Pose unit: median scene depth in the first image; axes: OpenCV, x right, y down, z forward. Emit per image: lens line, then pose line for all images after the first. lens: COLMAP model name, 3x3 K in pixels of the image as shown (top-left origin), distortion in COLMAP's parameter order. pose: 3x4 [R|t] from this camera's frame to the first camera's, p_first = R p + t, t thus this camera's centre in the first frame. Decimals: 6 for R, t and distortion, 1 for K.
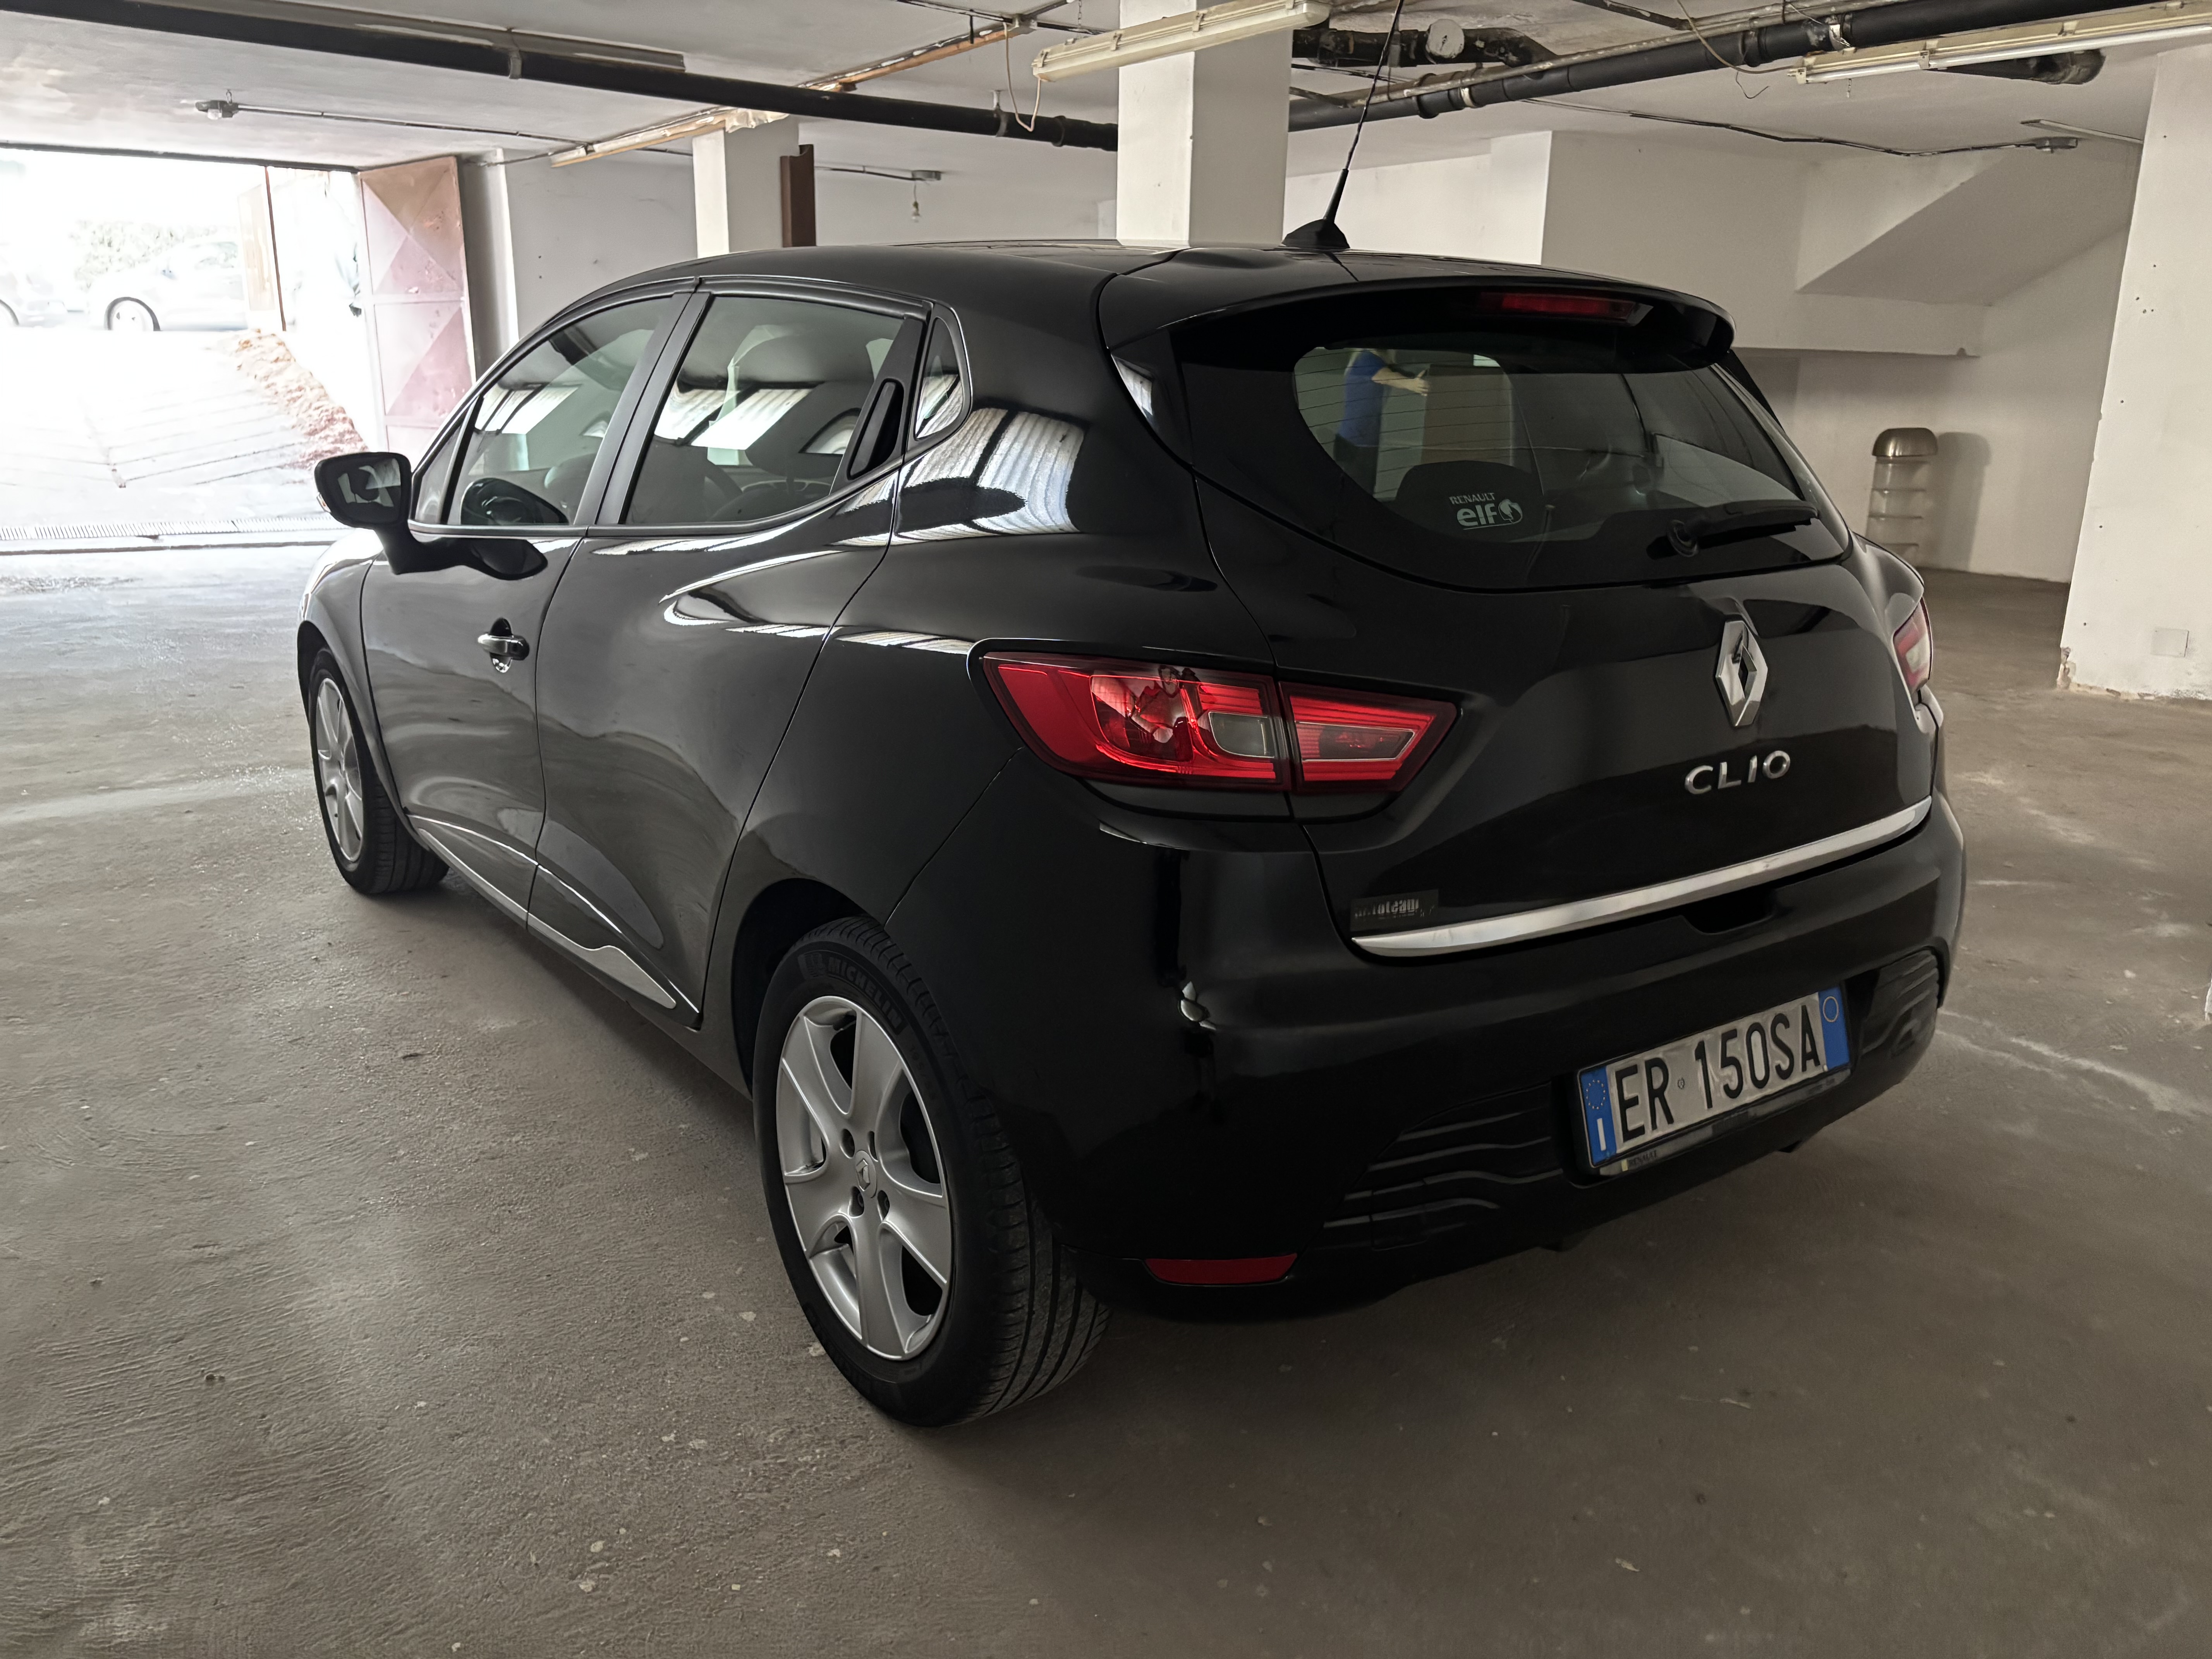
lens RADIAL K [[1738.5, 0, 1106.0], [0, 1738.5, 829.5], [0, 0, 1]] dist [0.004104, -0.036013]
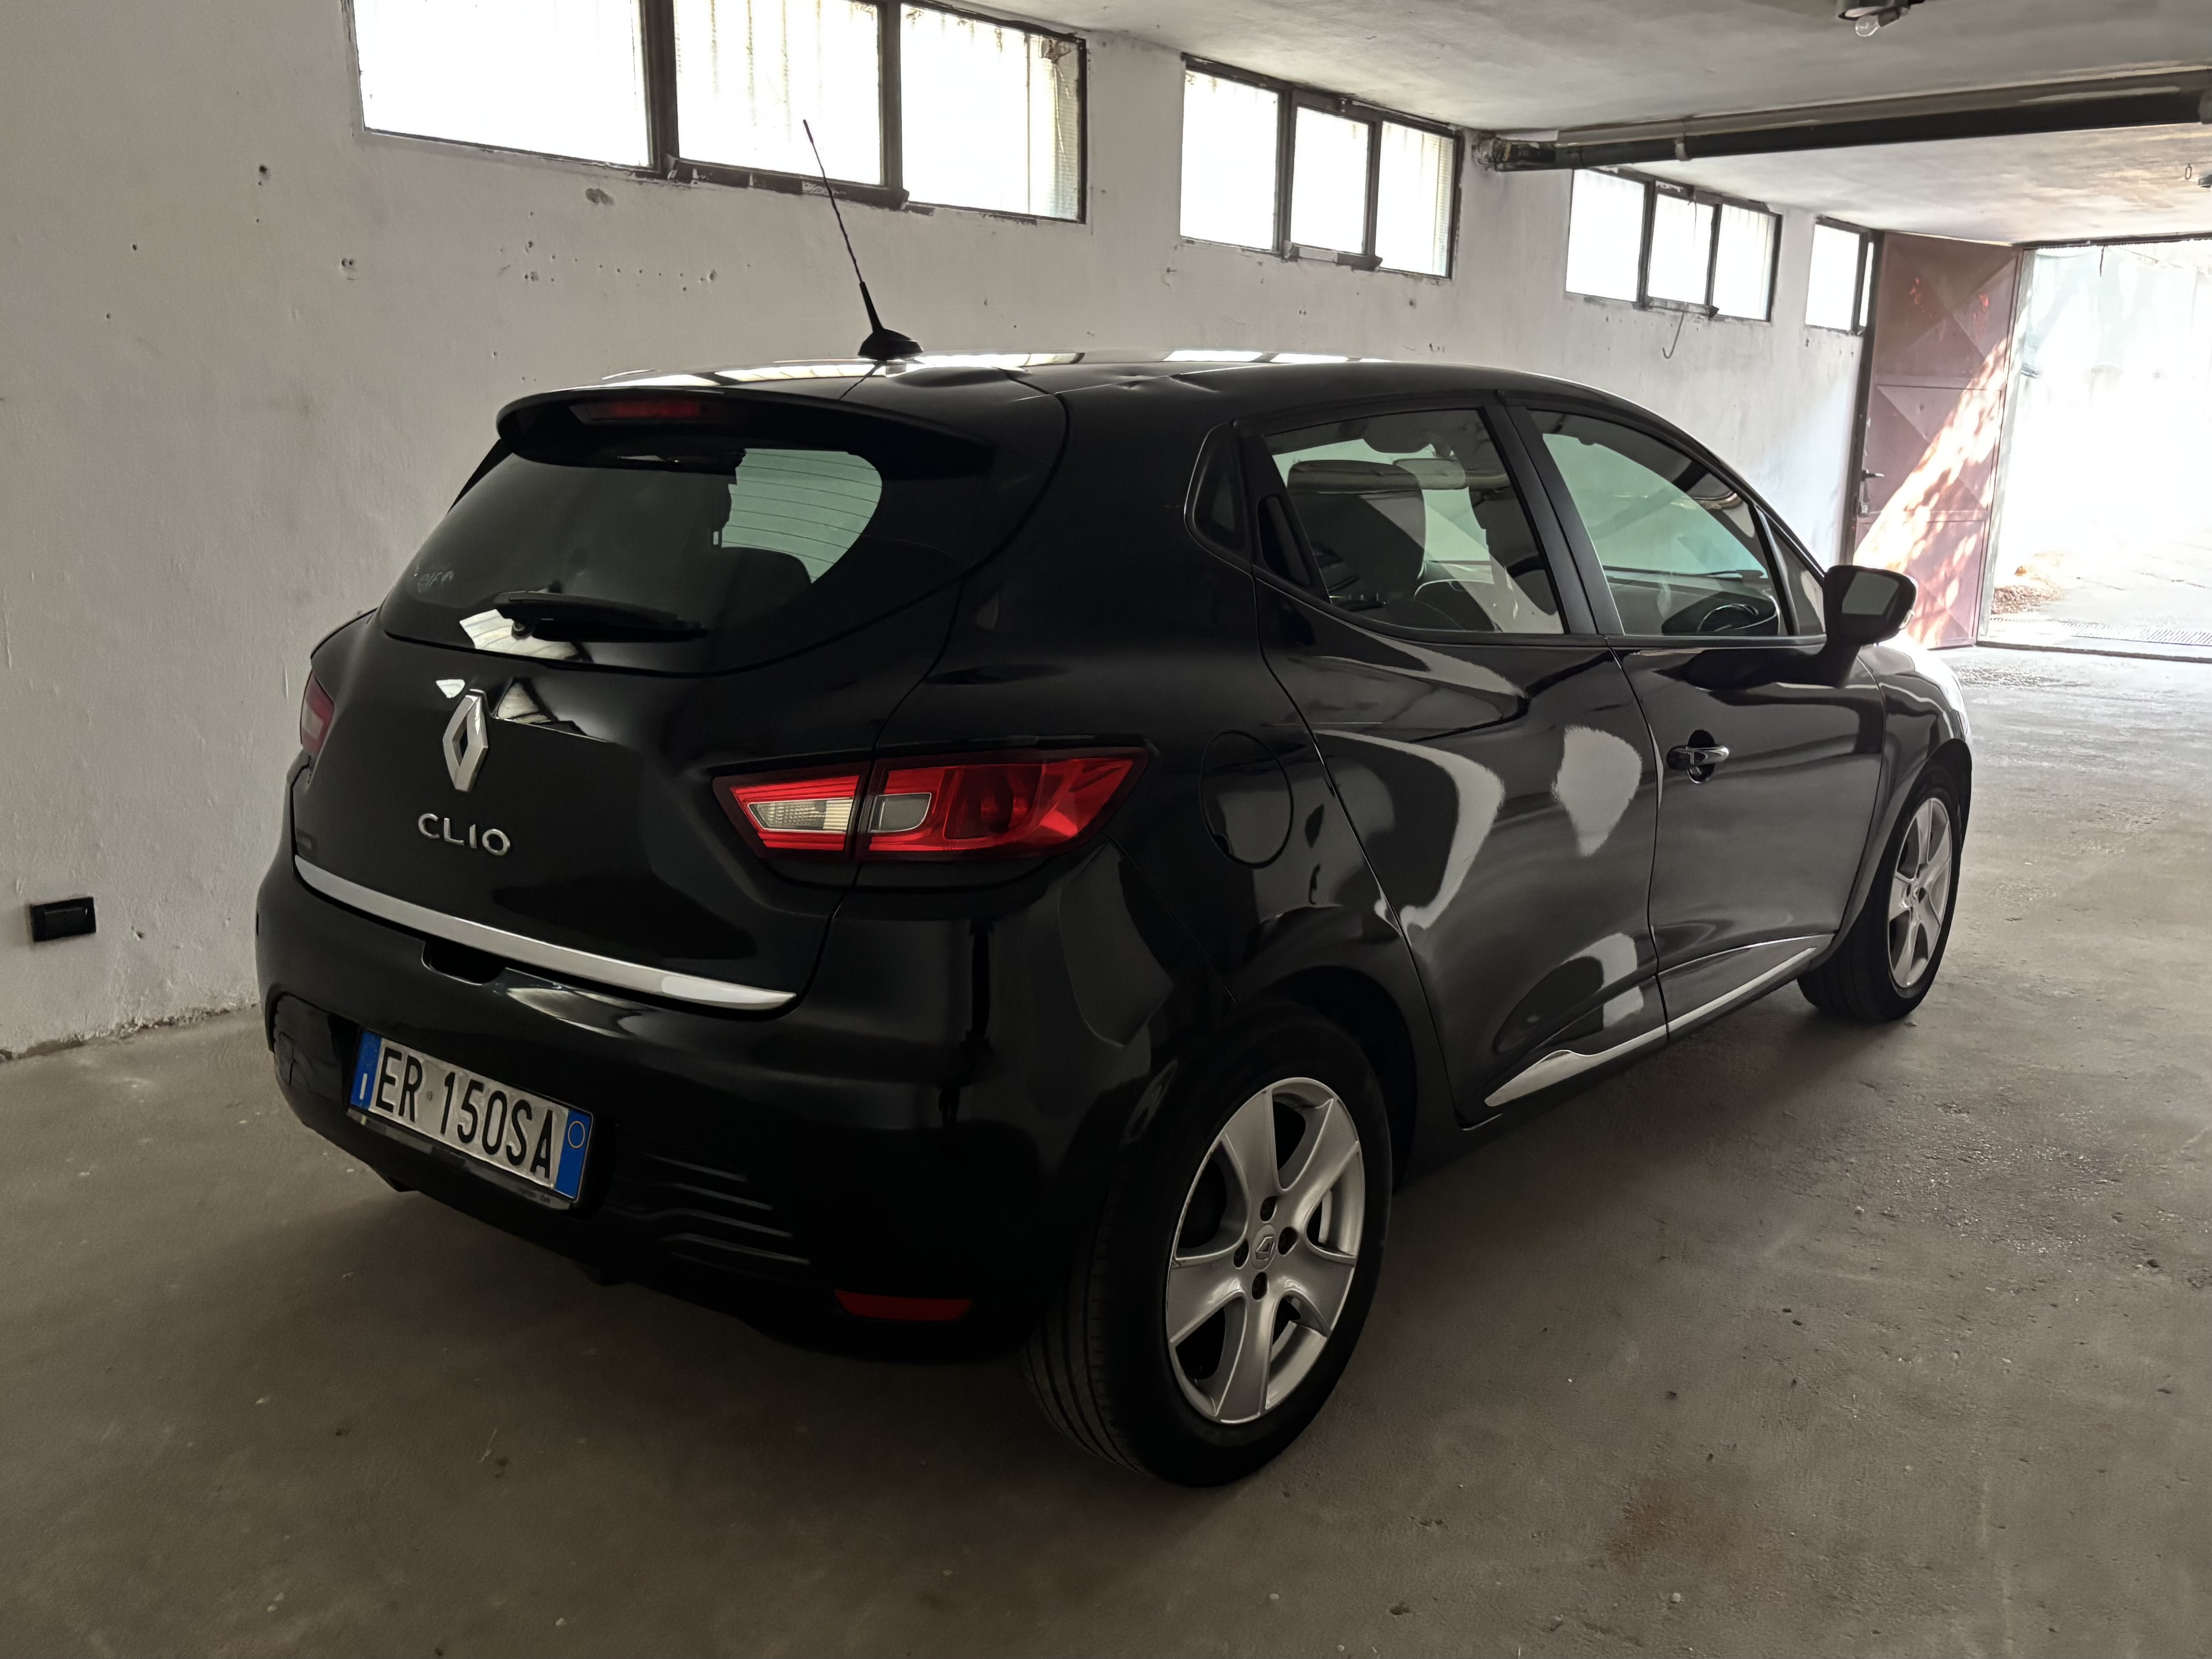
lens RADIAL K [[1867.9, 0, 1105.6], [0, 1867.9, 874.6], [0, 0, 1]] dist [0.010979, 0.010221]
pose [[0.238634, 0.209024, -0.948348, 1.506063], [-0.250894, 0.956676, 0.147727, -0.269649], [0.938140, 0.202682, 0.280738, 1.013416]]
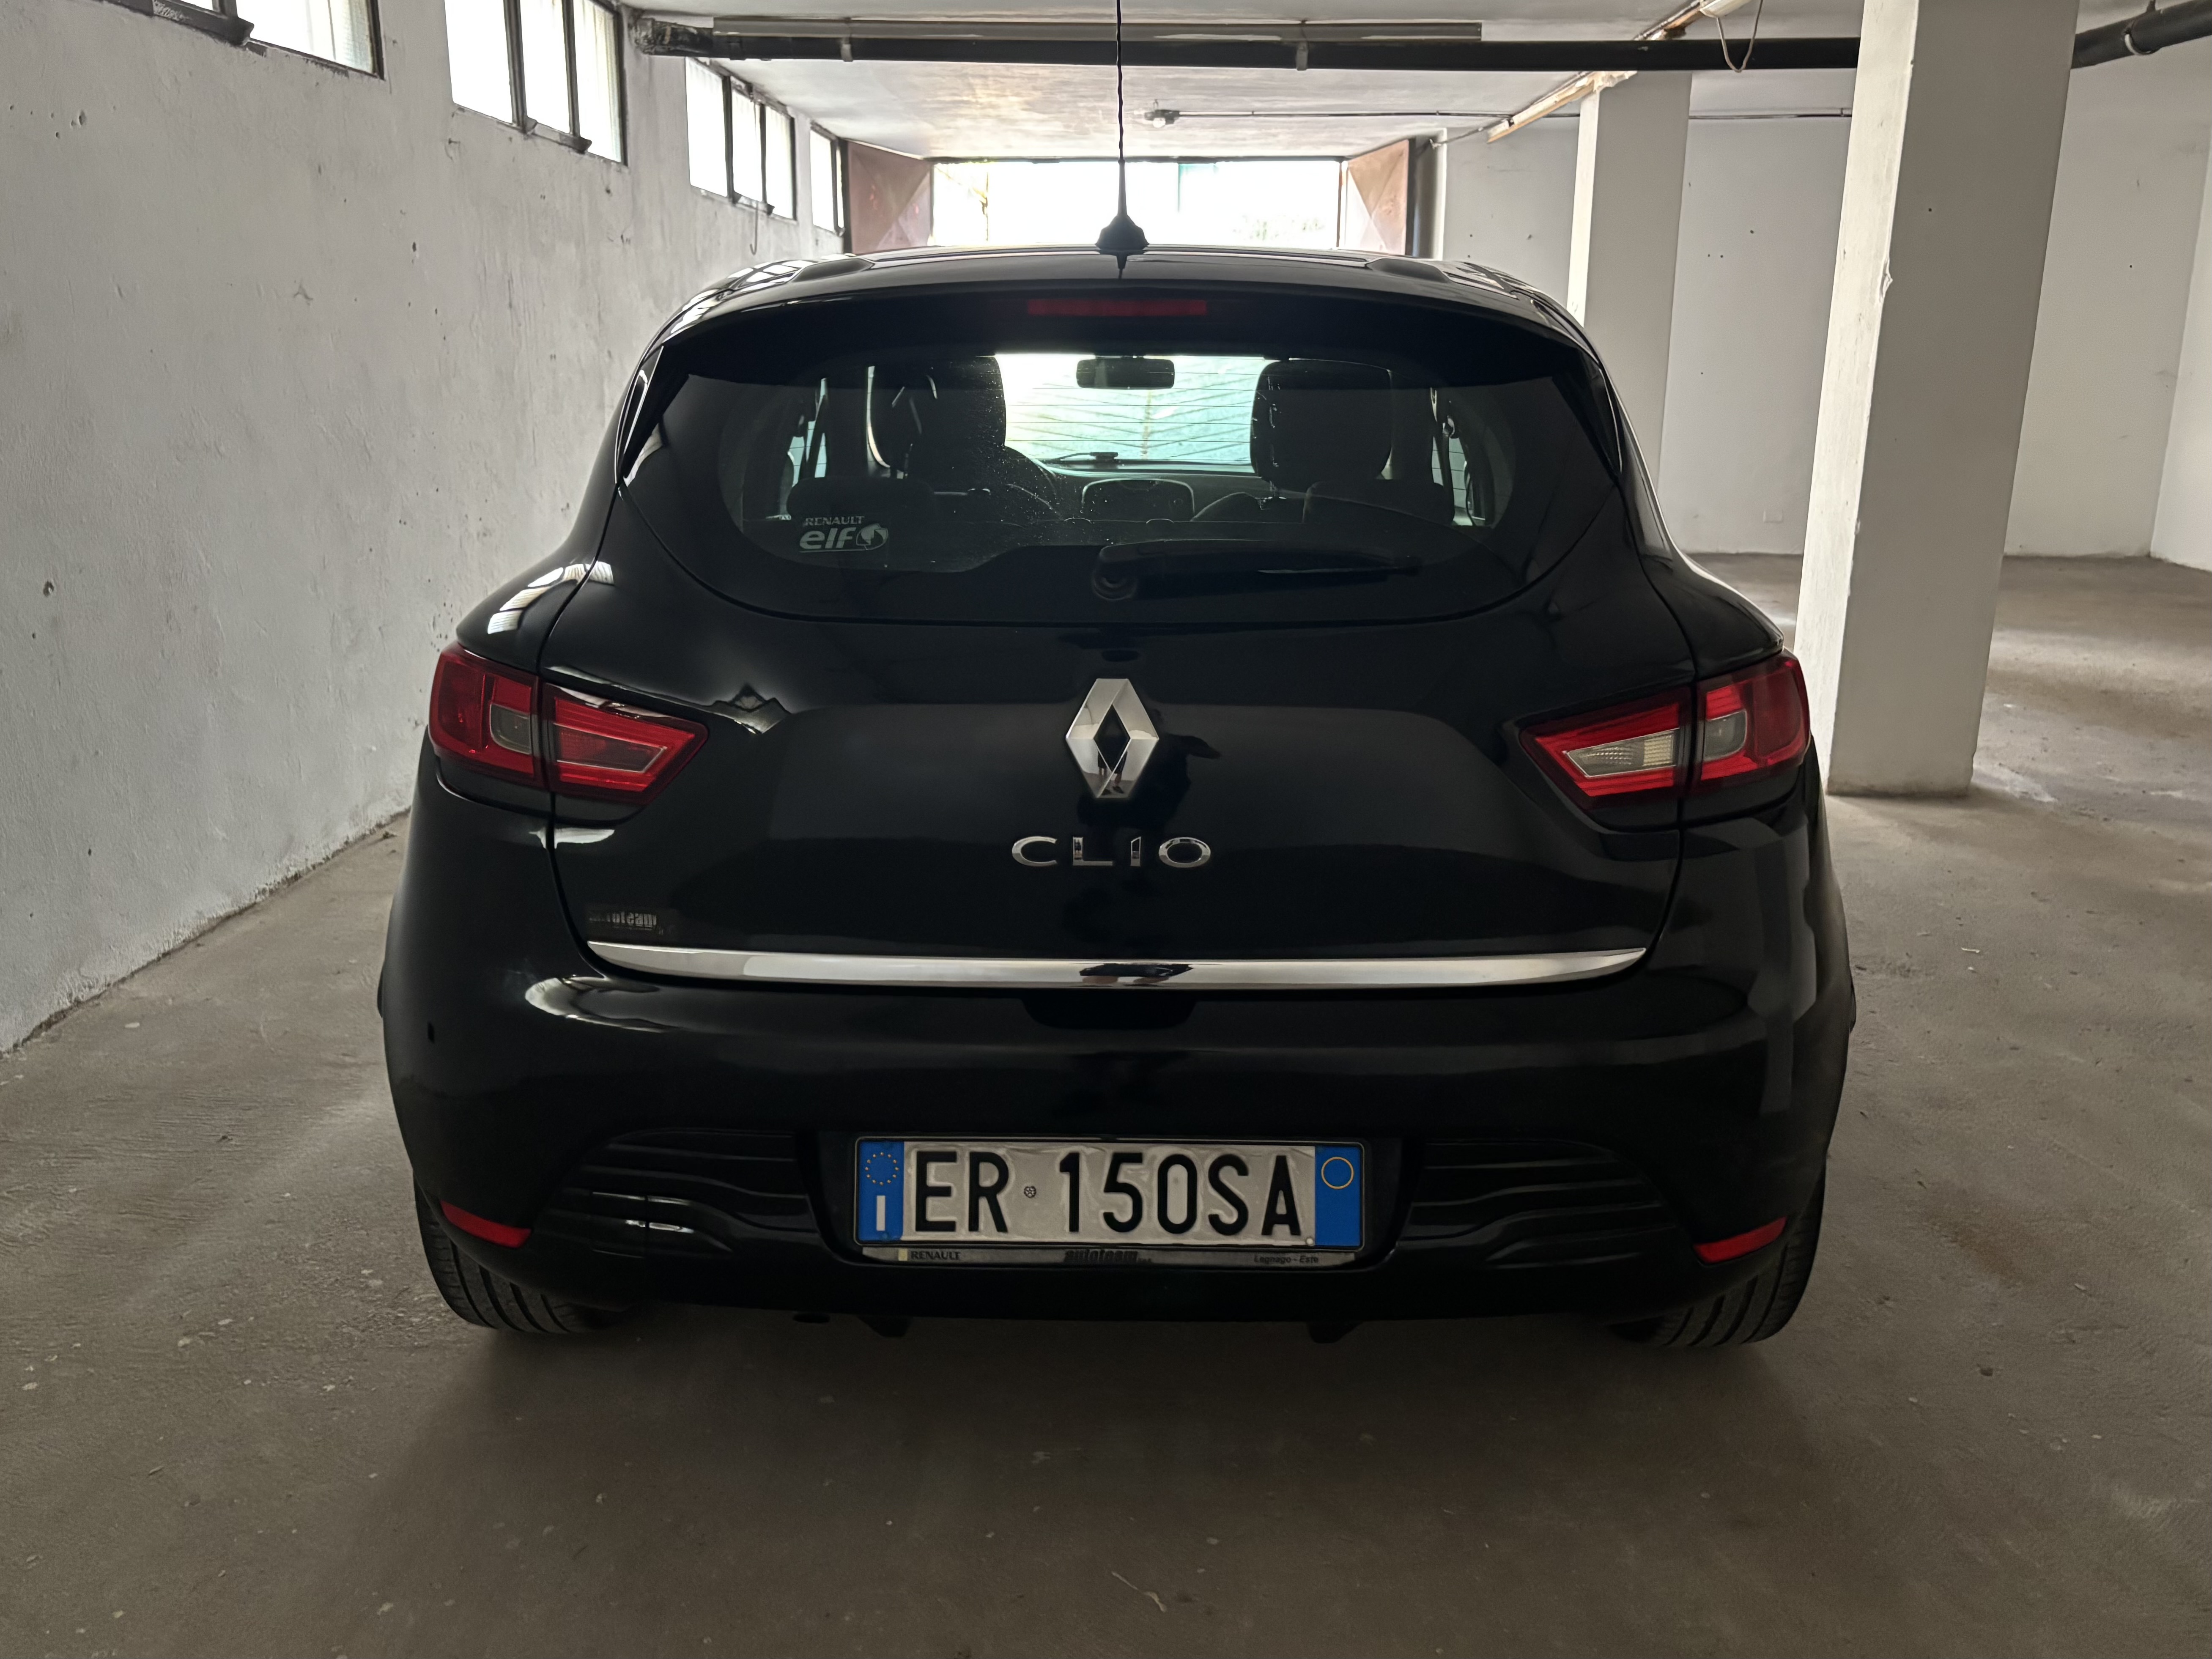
lens RADIAL K [[1788.2, 0, 1099.4], [0, 1788.2, 810.0], [0, 0, 1]] dist [0.123647, -0.140551]
pose [[0.784974, 0.142502, -0.602917, 0.858008], [-0.145186, 0.988399, 0.044586, -0.088840], [0.602276, 0.052536, 0.796557, 0.276032]]
